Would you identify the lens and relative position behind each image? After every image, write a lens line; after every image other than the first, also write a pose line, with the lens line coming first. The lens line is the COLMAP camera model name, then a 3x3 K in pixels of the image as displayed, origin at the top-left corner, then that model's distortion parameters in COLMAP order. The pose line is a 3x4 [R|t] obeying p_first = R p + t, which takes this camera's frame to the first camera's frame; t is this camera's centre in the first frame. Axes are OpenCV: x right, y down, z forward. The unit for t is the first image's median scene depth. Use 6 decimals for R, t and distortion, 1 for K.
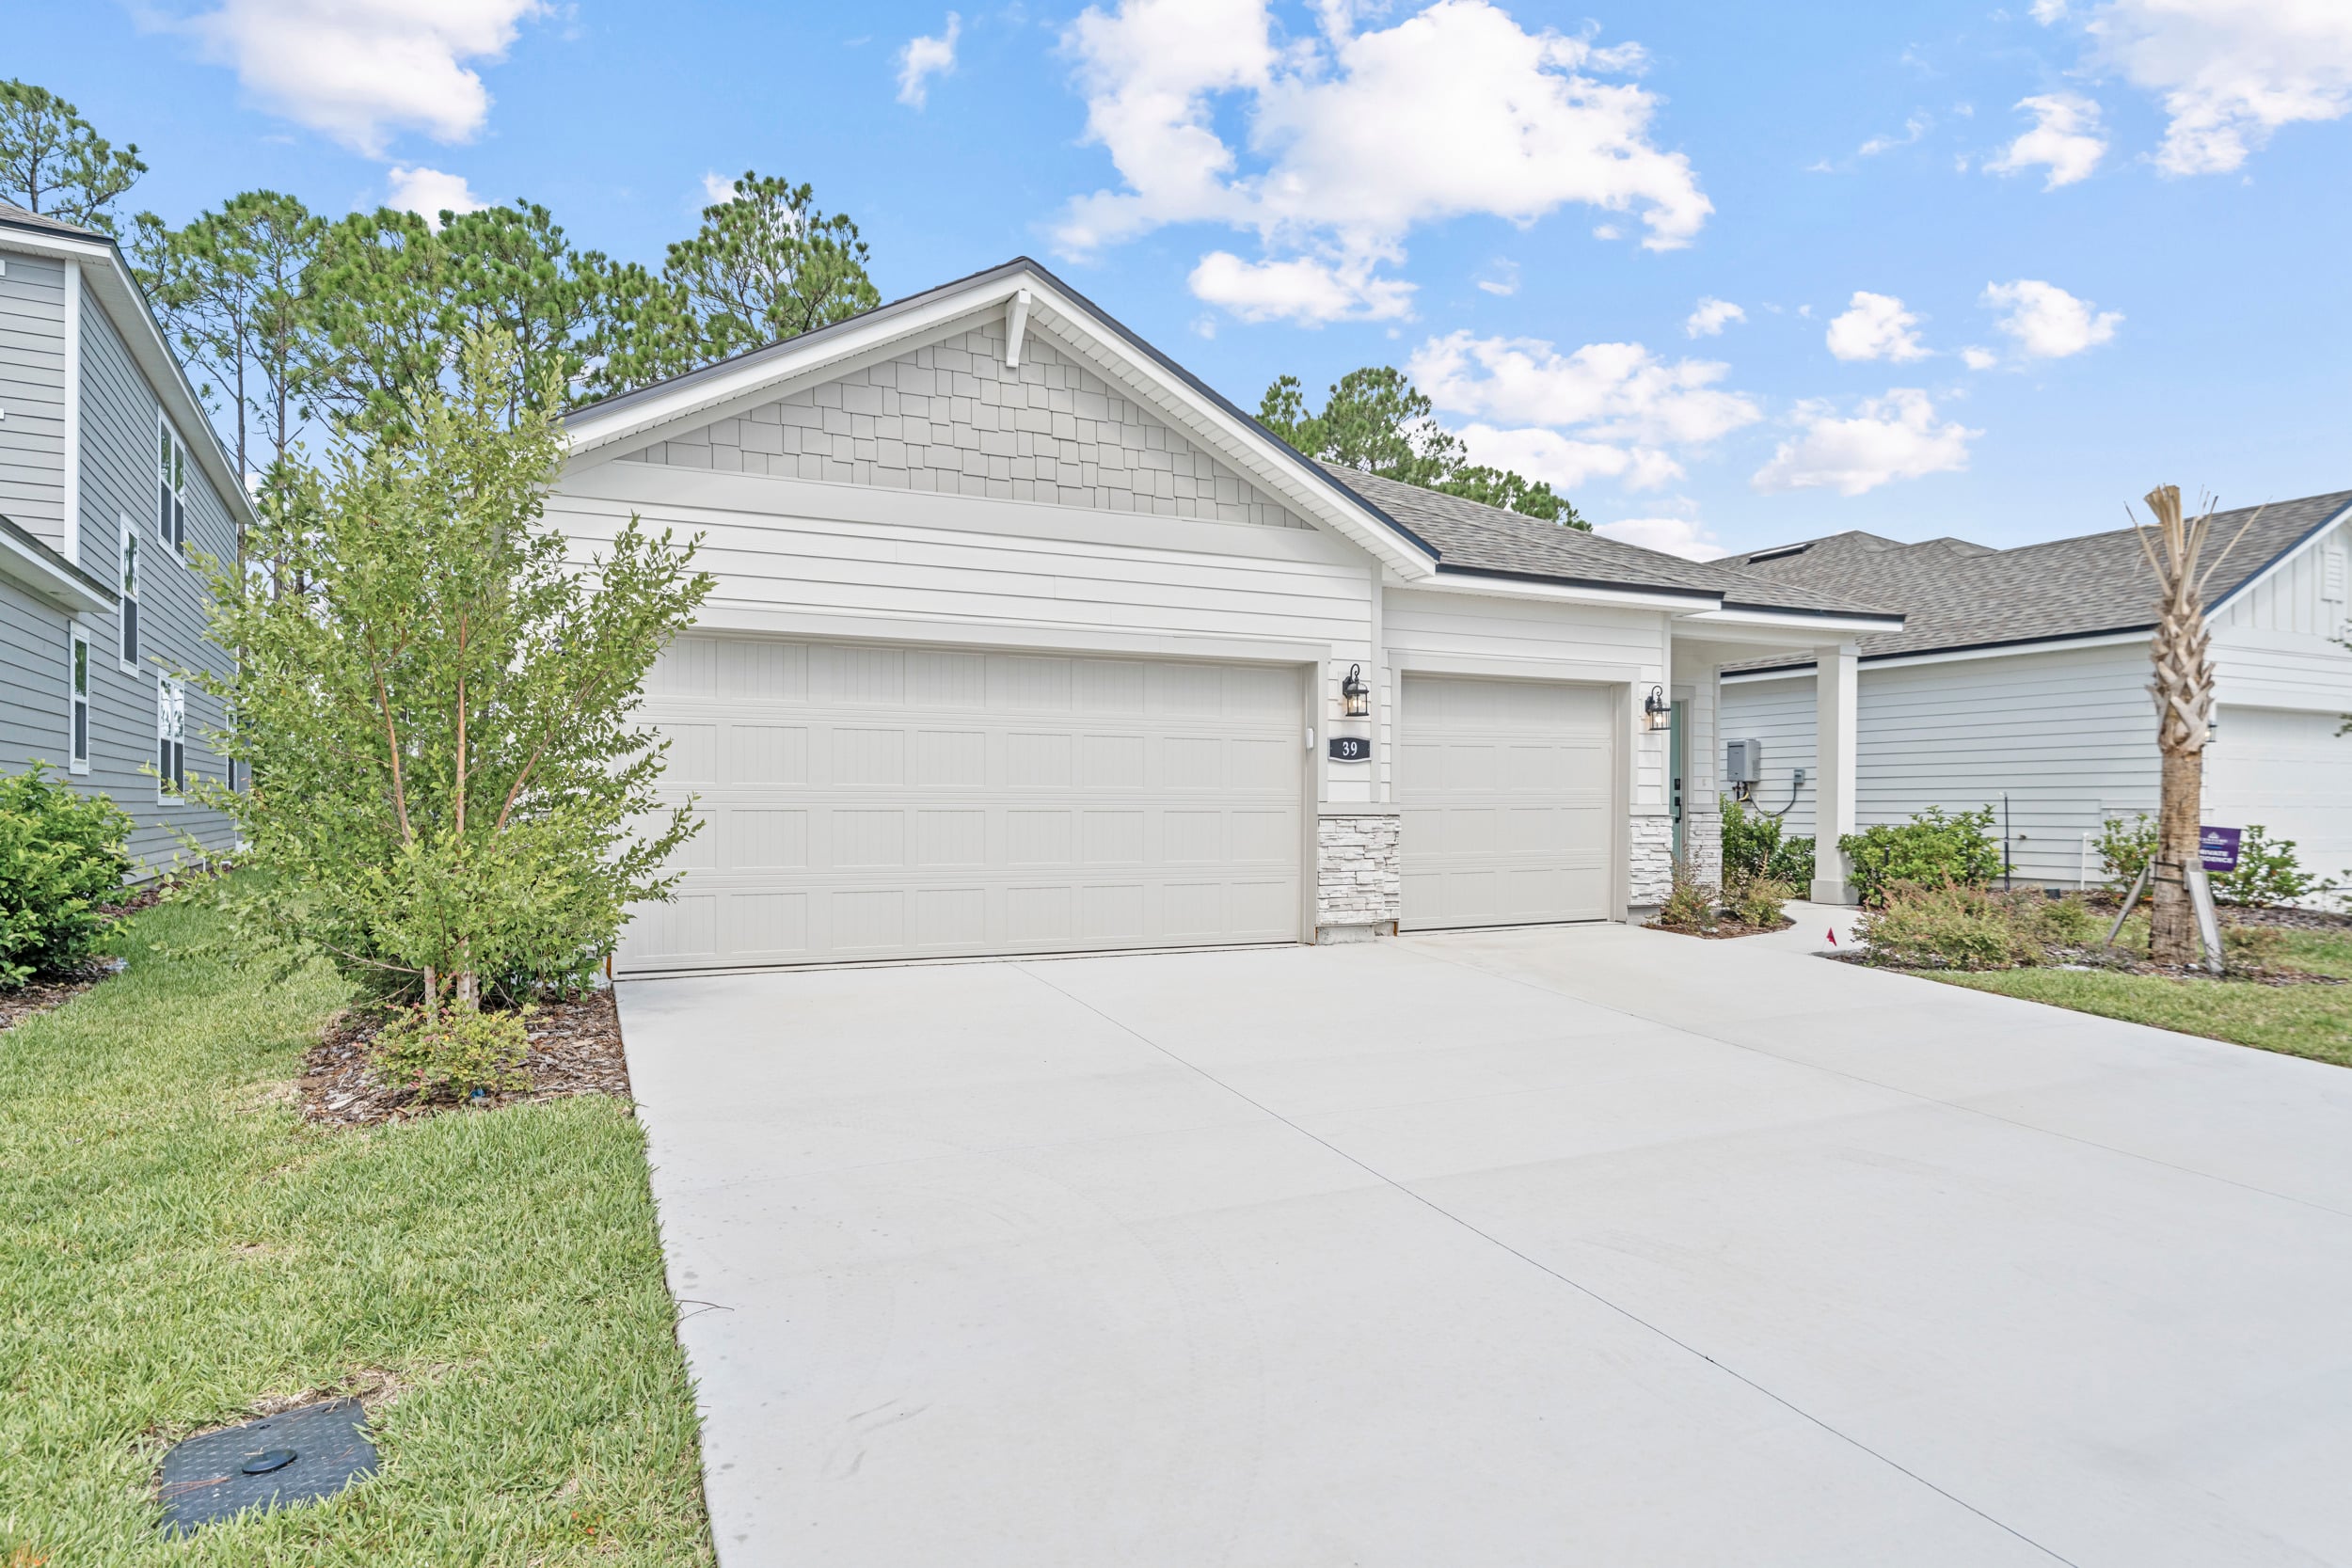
lens RADIAL K [[1432.9, 0, 1176.0], [0, 1432.9, 784.0], [0, 0, 1]] dist [-0.000624, -0.001684]
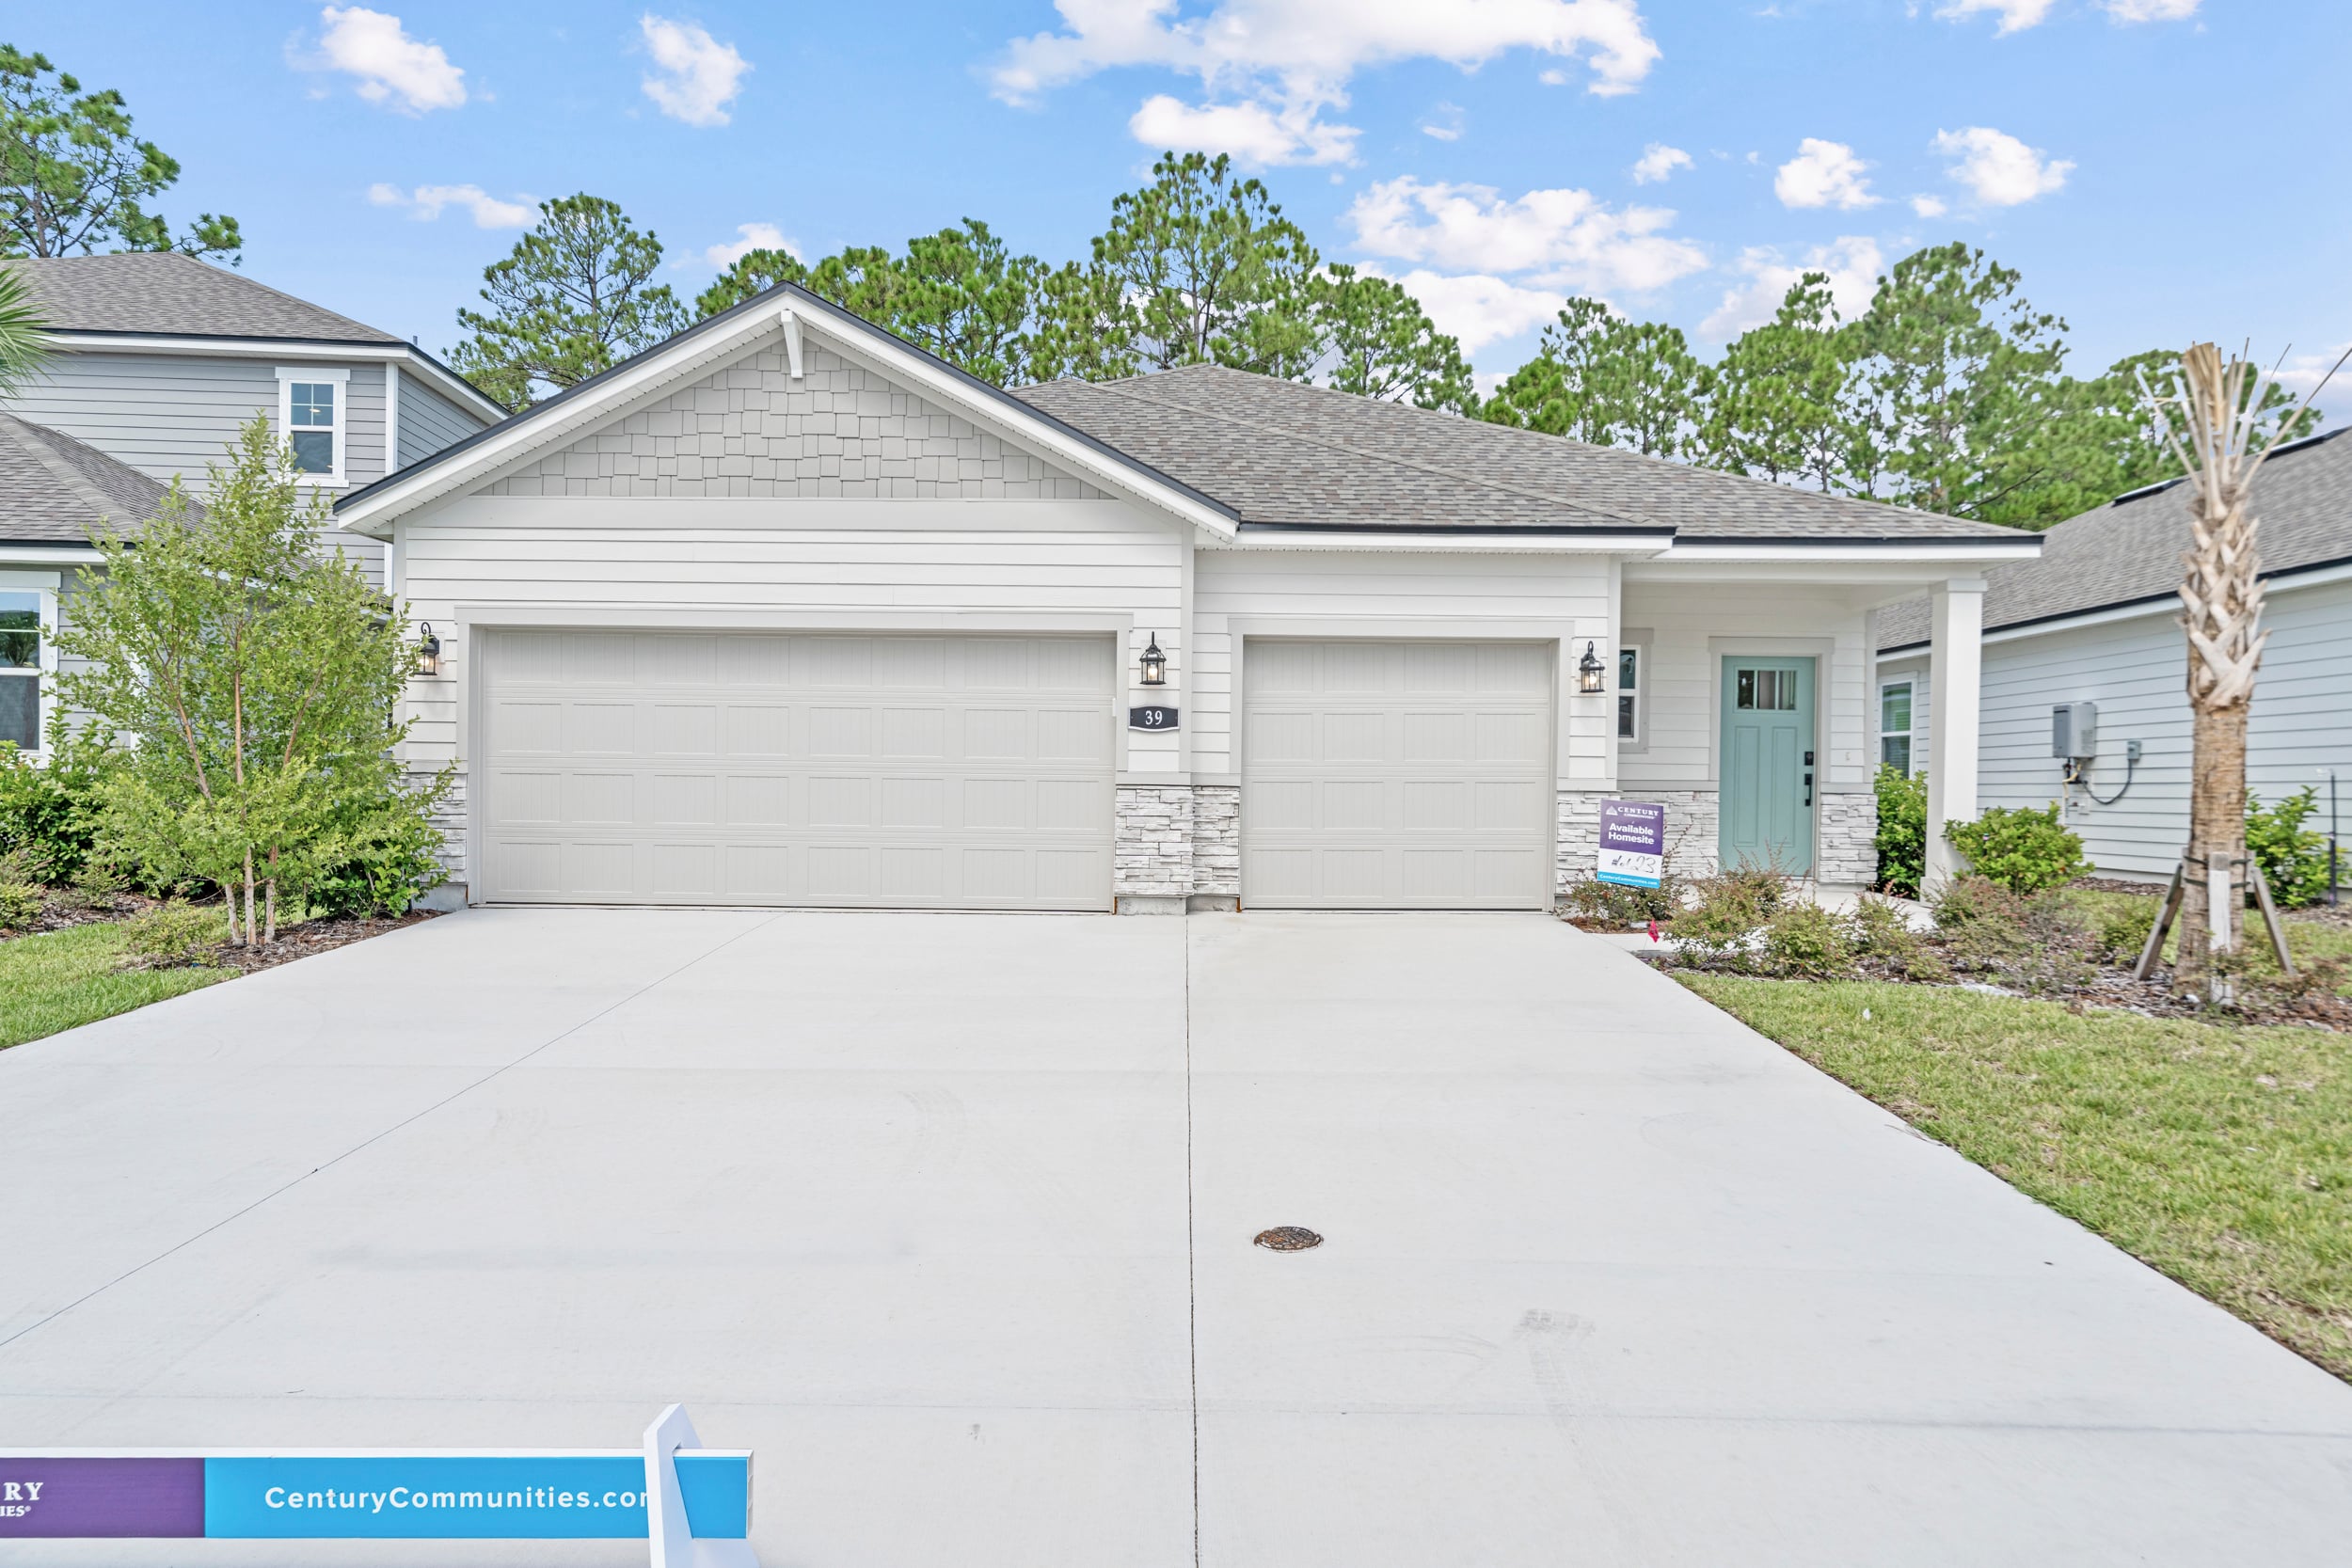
lens RADIAL K [[1612.5, 0, 1176.0], [0, 1612.5, 784.0], [0, 0, 1]] dist [0.000077, 0.001629]
pose [[0.882896, 0.005402, -0.469537, 0.623373], [-0.002616, 0.999975, 0.006587, 0.012955], [0.469561, -0.004588, 0.882888, 0.025953]]
